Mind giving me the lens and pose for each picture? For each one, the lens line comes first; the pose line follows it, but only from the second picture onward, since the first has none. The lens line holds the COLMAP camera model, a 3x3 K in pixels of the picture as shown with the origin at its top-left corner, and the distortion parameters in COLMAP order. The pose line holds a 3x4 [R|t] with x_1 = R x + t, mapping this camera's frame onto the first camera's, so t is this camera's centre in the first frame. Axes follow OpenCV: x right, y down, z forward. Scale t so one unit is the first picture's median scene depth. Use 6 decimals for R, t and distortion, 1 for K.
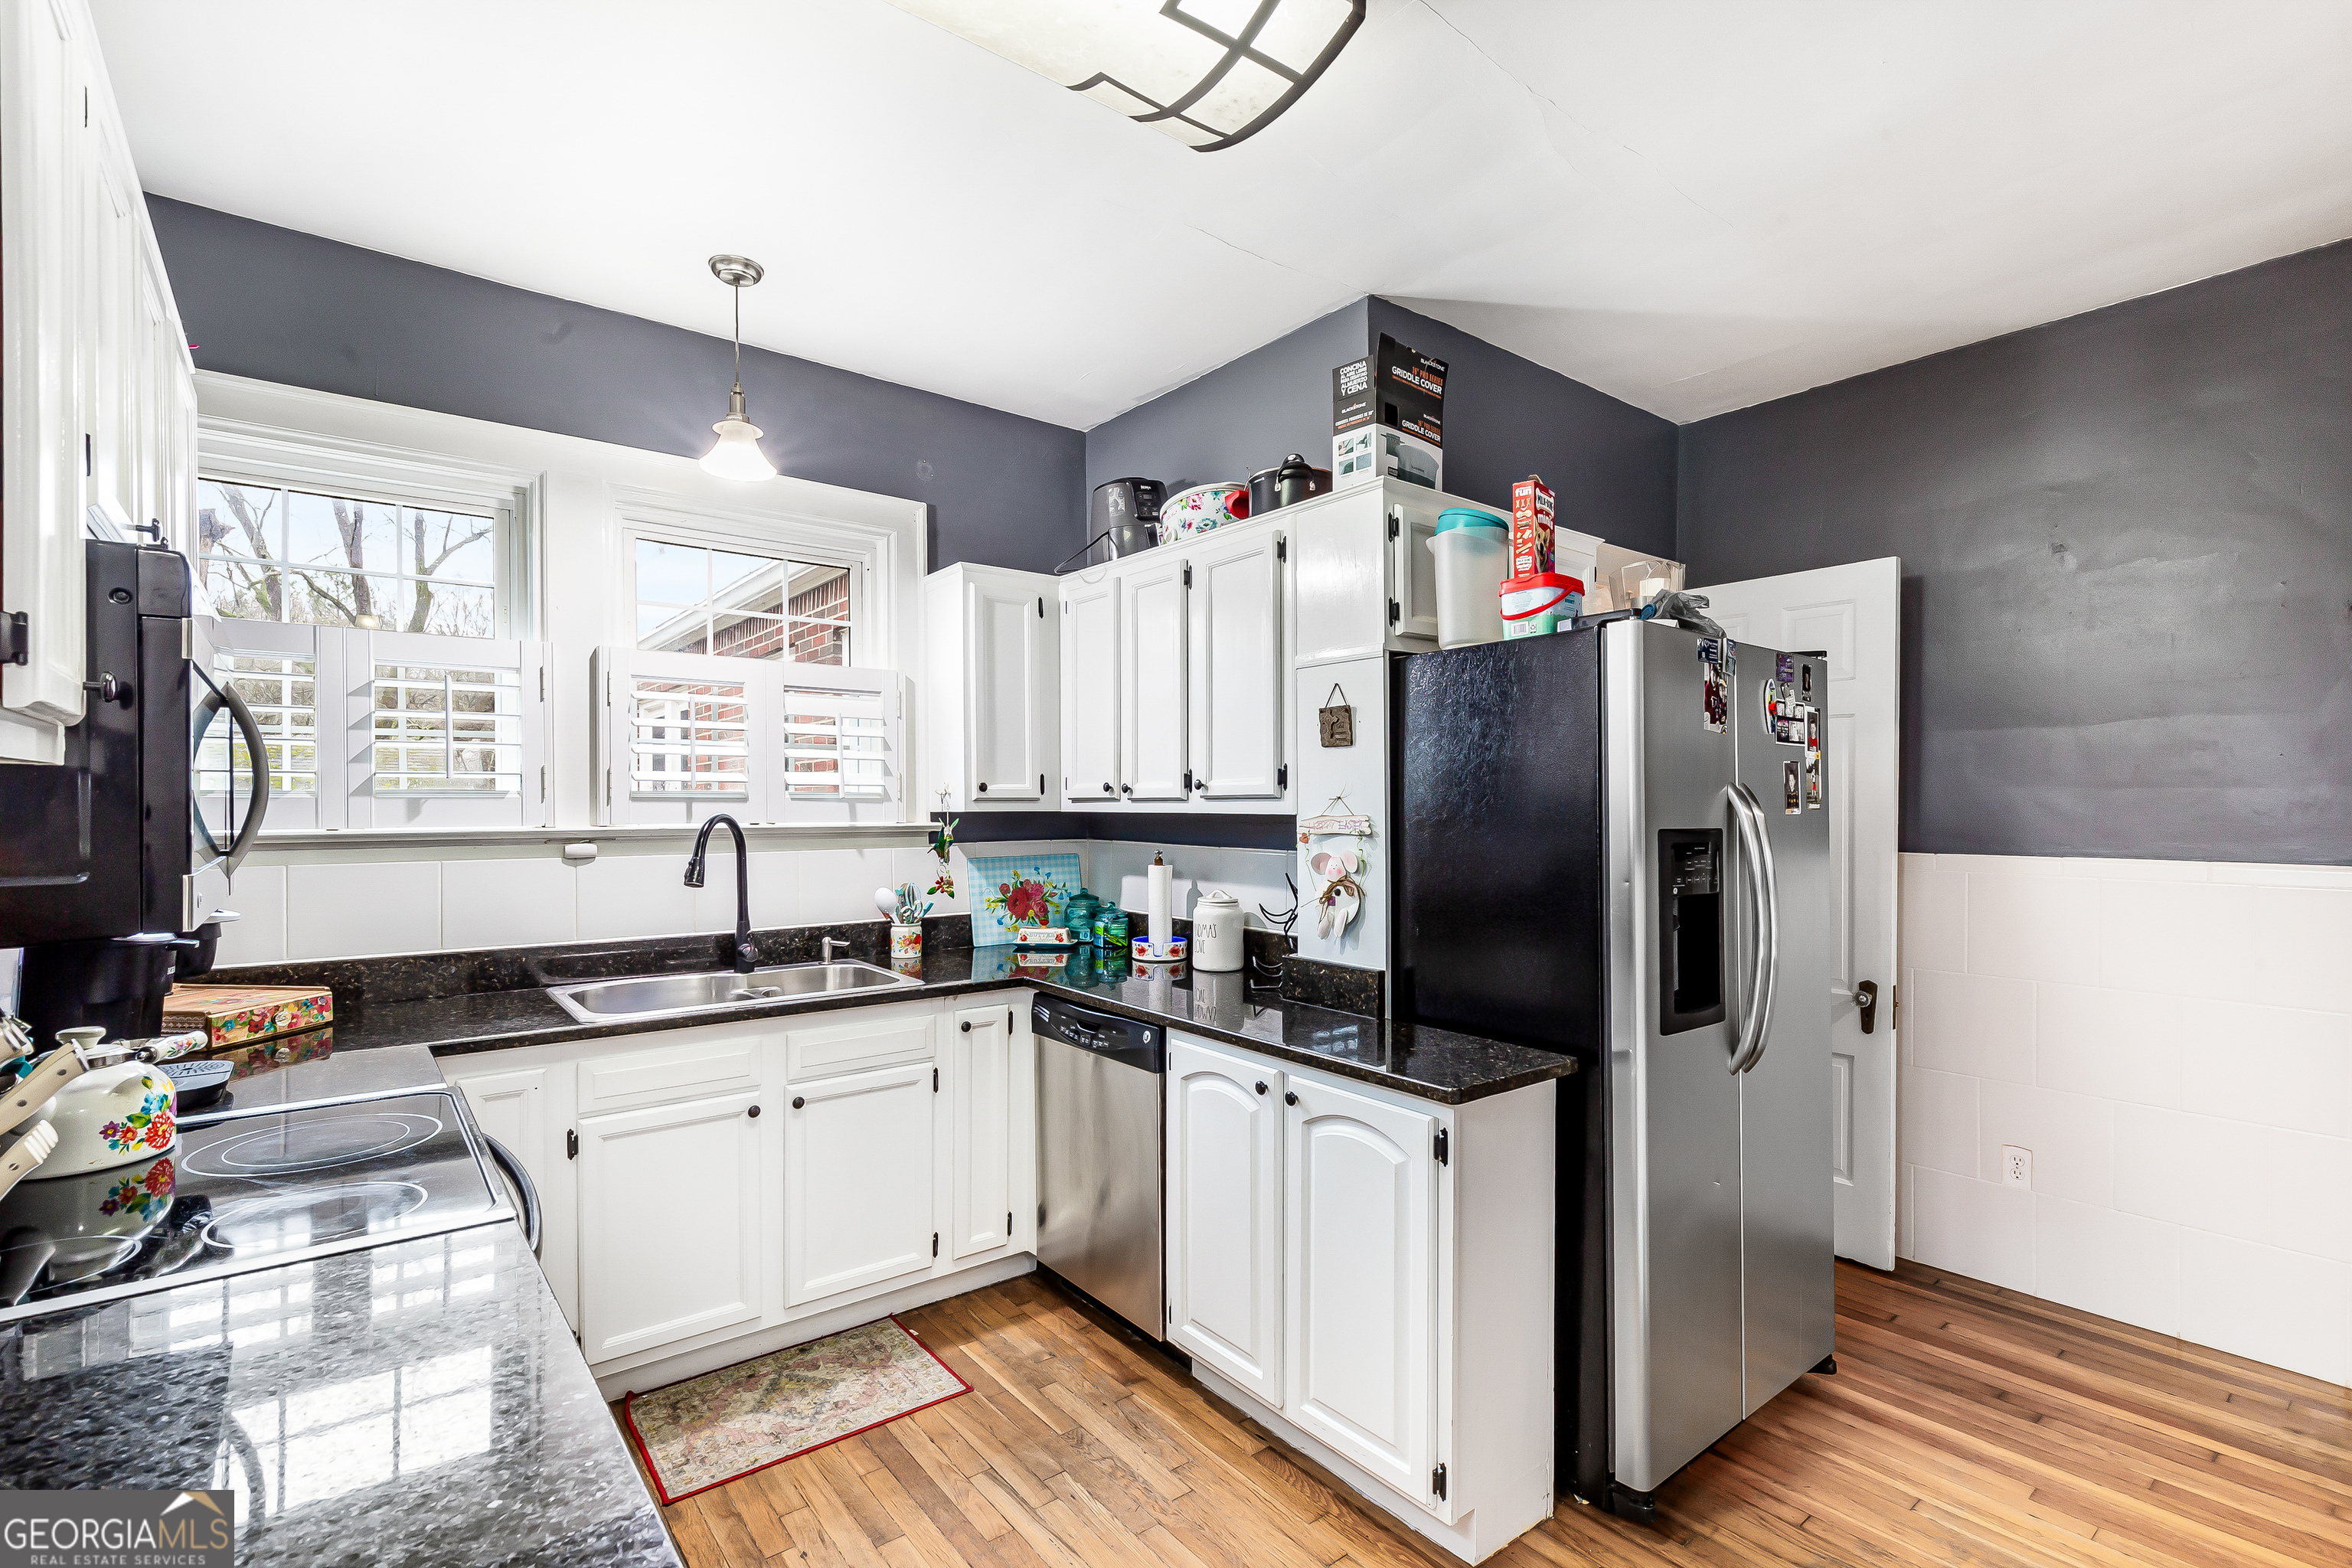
lens RADIAL K [[1082.5, 0, 1179.3], [0, 1082.5, 801.6], [0, 0, 1]] dist [0.012246, -0.002253]
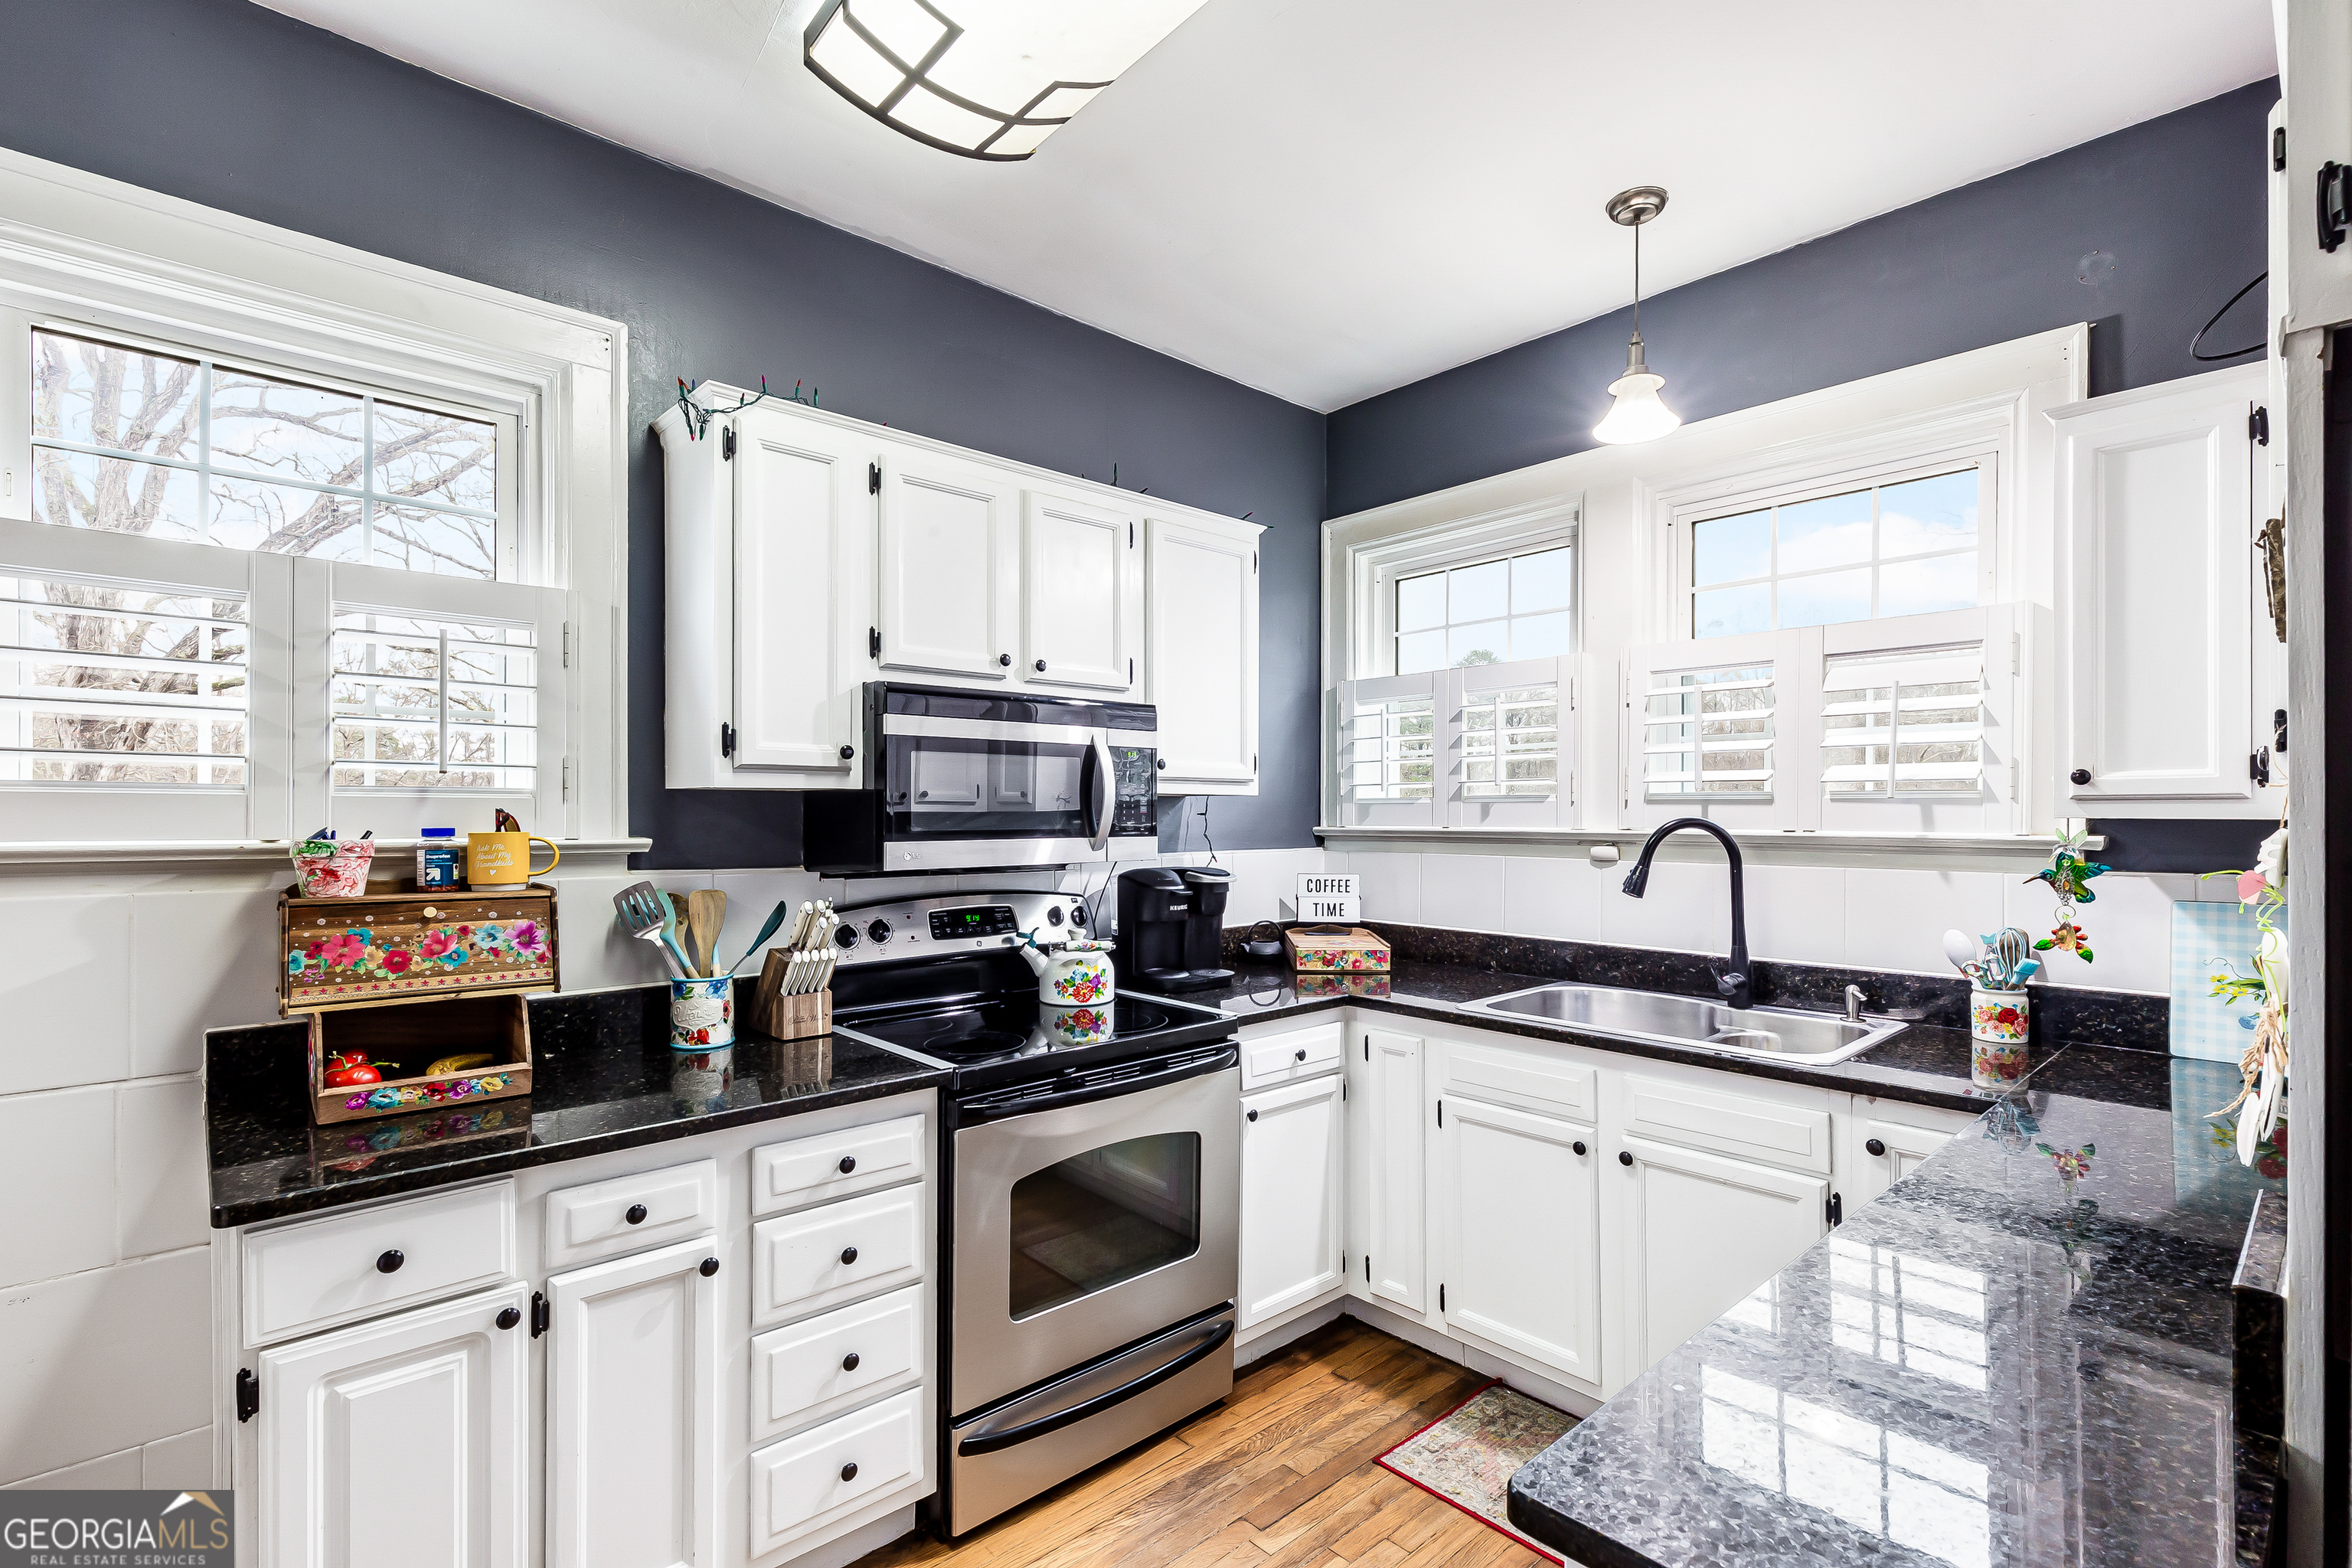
lens RADIAL K [[1082.5, 0, 1179.7], [0, 1082.5, 796.7], [0, 0, 1]] dist [0.012246, -0.002253]
pose [[0.064479, -0.010562, -0.997863, 0.443130], [0.004482, 0.999937, -0.010295, 0.001371], [0.997909, -0.003809, 0.064522, 0.555439]]
